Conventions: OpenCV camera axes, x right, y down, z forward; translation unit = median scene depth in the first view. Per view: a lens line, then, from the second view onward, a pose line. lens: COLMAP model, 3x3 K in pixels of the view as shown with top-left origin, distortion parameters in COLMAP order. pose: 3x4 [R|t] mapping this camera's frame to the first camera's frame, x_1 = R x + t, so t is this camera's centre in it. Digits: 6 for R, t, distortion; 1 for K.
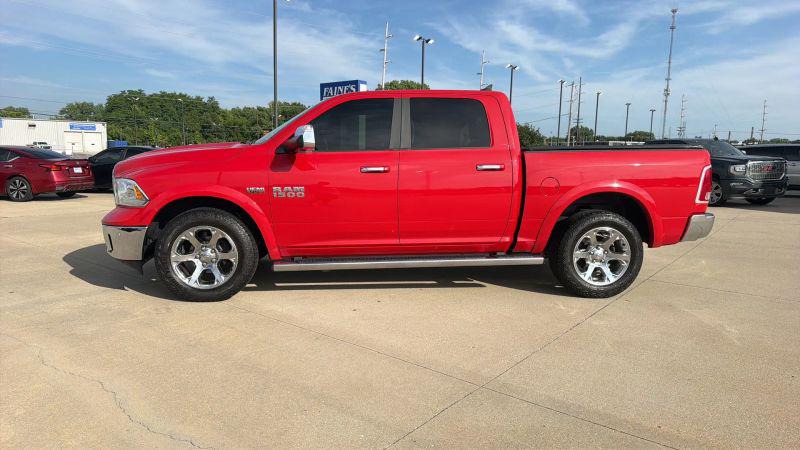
lens RADIAL K [[539.6, 0, 393.3], [0, 539.6, 228.5], [0, 0, 1]] dist [0.039413, -0.051142]
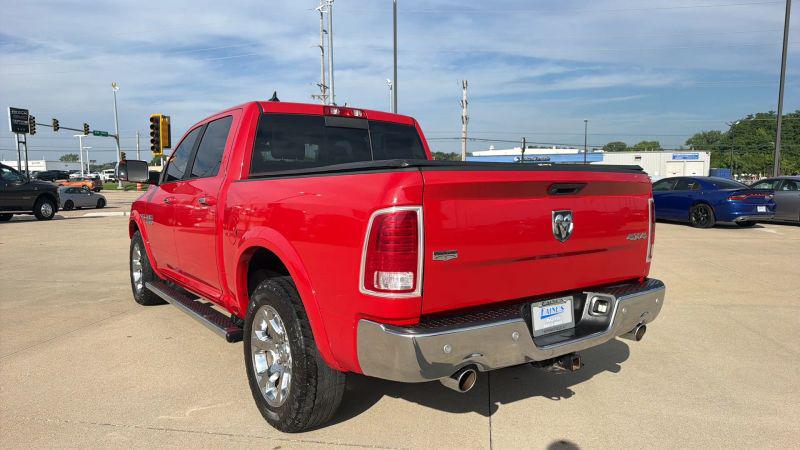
lens RADIAL K [[539.6, 0, 386.7], [0, 539.6, 229.8], [0, 0, 1]] dist [0.039413, -0.051142]
pose [[0.478645, 0.062243, -0.875799, 0.156385], [-0.106495, 0.994235, 0.012459, -0.017226], [0.871526, 0.087305, 0.482515, 0.133948]]
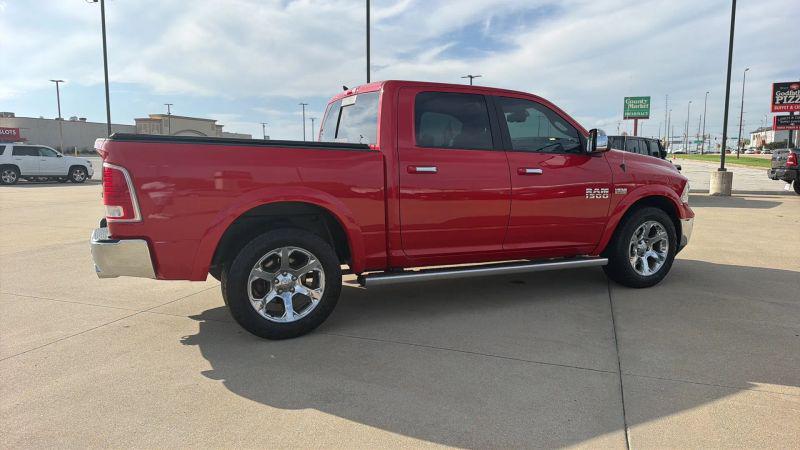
lens RADIAL K [[539.6, 0, 399.7], [0, 539.6, 224.8], [0, 0, 1]] dist [0.039413, -0.051142]
pose [[-0.947066, 0.023420, -0.320183, 0.070873], [-0.059059, 0.967604, 0.245466, -0.045416], [0.315559, 0.251383, -0.915002, 0.346430]]
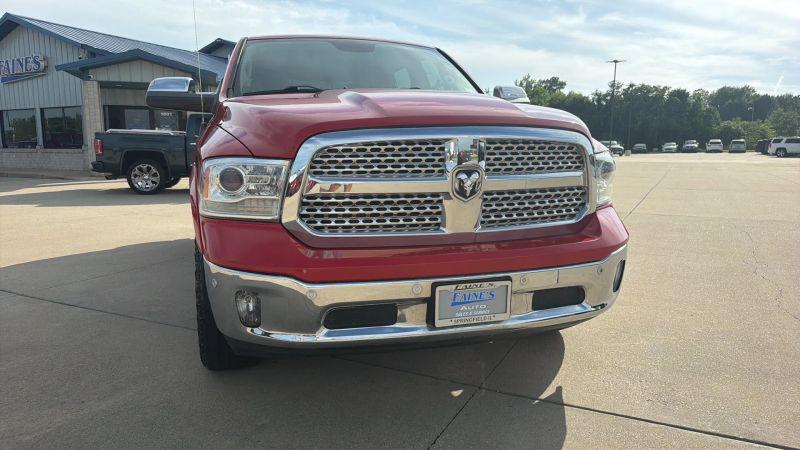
lens RADIAL K [[540.4, 0, 393.9], [0, 540.4, 228.9], [0, 0, 1]] dist [0.035896, -0.046243]
pose [[-0.183457, -0.160822, 0.969783, -0.150279], [0.130683, 0.973781, 0.186206, -0.022073], [-0.974303, 0.160895, -0.157630, 0.197090]]
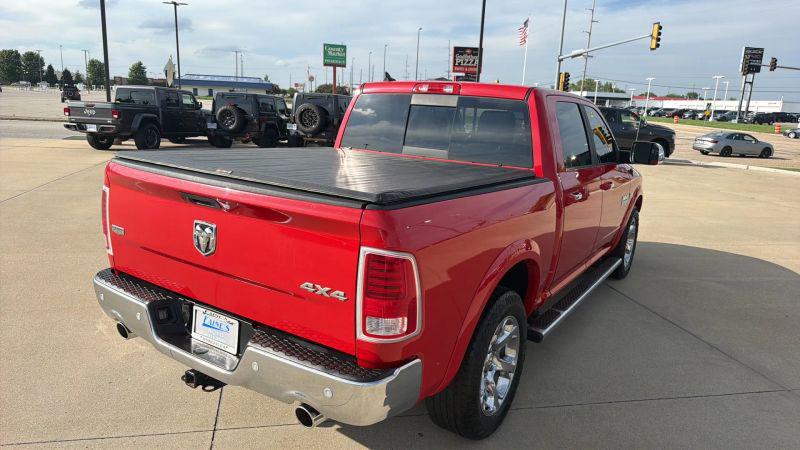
lens RADIAL K [[539.6, 0, 395.8], [0, 539.6, 228.2], [0, 0, 1]] dist [0.039413, -0.051142]
pose [[-0.635619, 0.128322, -0.761263, 0.137958], [-0.162157, 0.941899, 0.294164, -0.048193], [0.754780, 0.310420, -0.577881, 0.261839]]
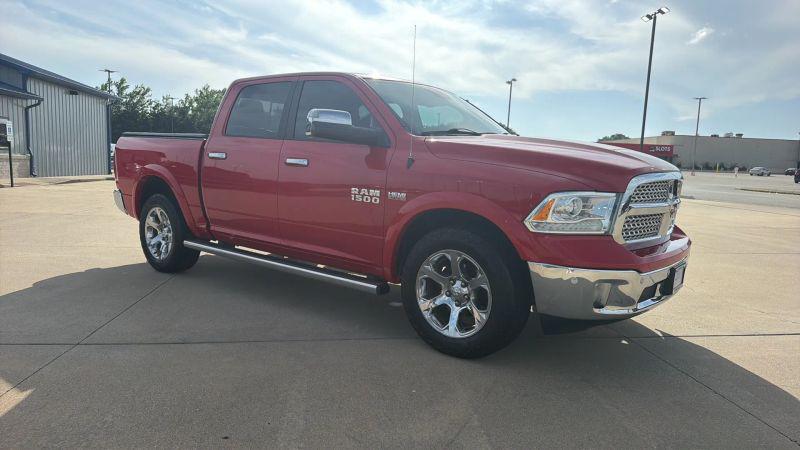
lens RADIAL K [[540.4, 0, 391.1], [0, 540.4, 230.2], [0, 0, 1]] dist [0.035896, -0.046243]
pose [[-0.693331, -0.123627, 0.709935, -0.126165], [0.057560, 0.972526, 0.225567, -0.037496], [-0.718317, 0.197257, -0.667166, 0.292797]]
